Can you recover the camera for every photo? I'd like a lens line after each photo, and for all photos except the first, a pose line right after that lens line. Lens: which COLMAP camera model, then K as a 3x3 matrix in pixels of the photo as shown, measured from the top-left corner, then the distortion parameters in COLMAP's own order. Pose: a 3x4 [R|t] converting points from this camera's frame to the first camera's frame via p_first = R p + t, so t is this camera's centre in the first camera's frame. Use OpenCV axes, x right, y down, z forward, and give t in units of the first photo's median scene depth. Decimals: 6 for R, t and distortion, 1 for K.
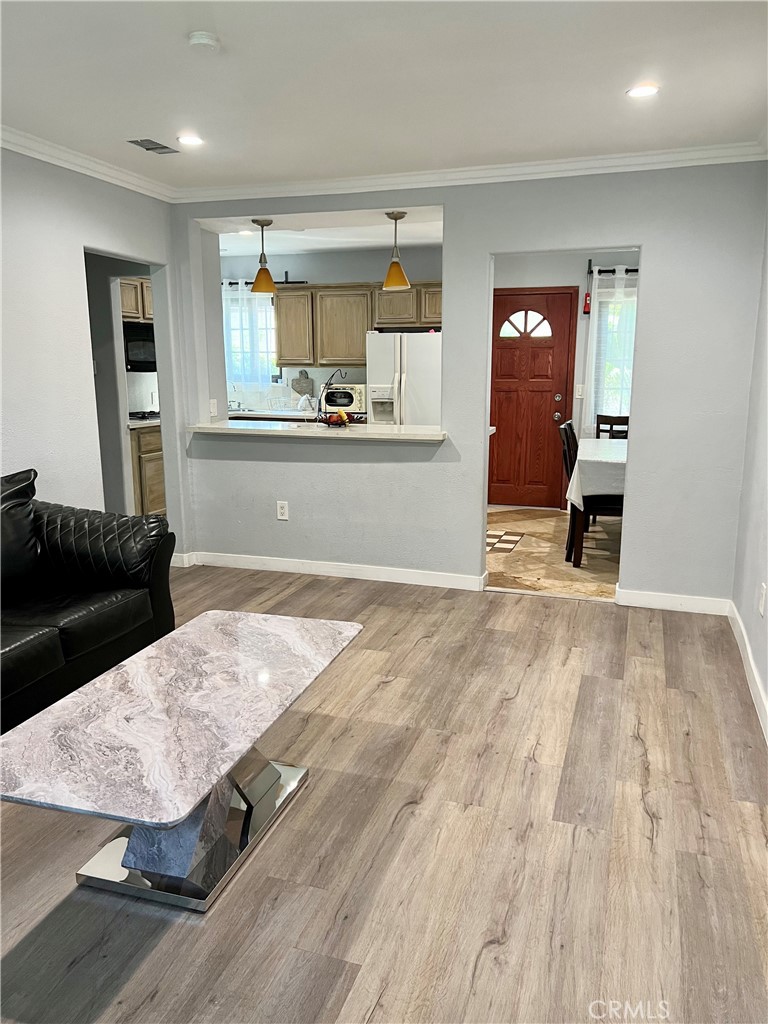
lens RADIAL K [[774.3, 0, 382.6], [0, 774.3, 517.4], [0, 0, 1]] dist [0.010239, -0.001854]
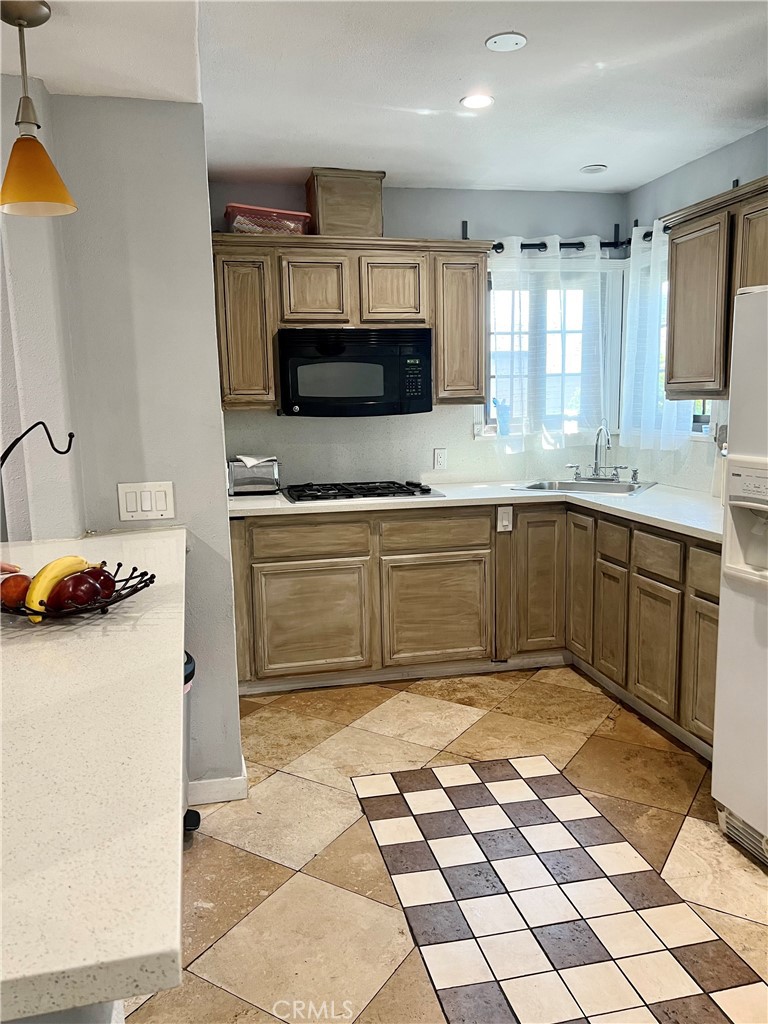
lens RADIAL K [[774.3, 0, 382.6], [0, 774.3, 517.4], [0, 0, 1]] dist [0.010239, -0.001854]
pose [[0.519724, 0.117836, -0.846169, 0.176687], [-0.150071, 0.987634, 0.045361, -0.129893], [0.841050, 0.103410, 0.530981, 0.659166]]
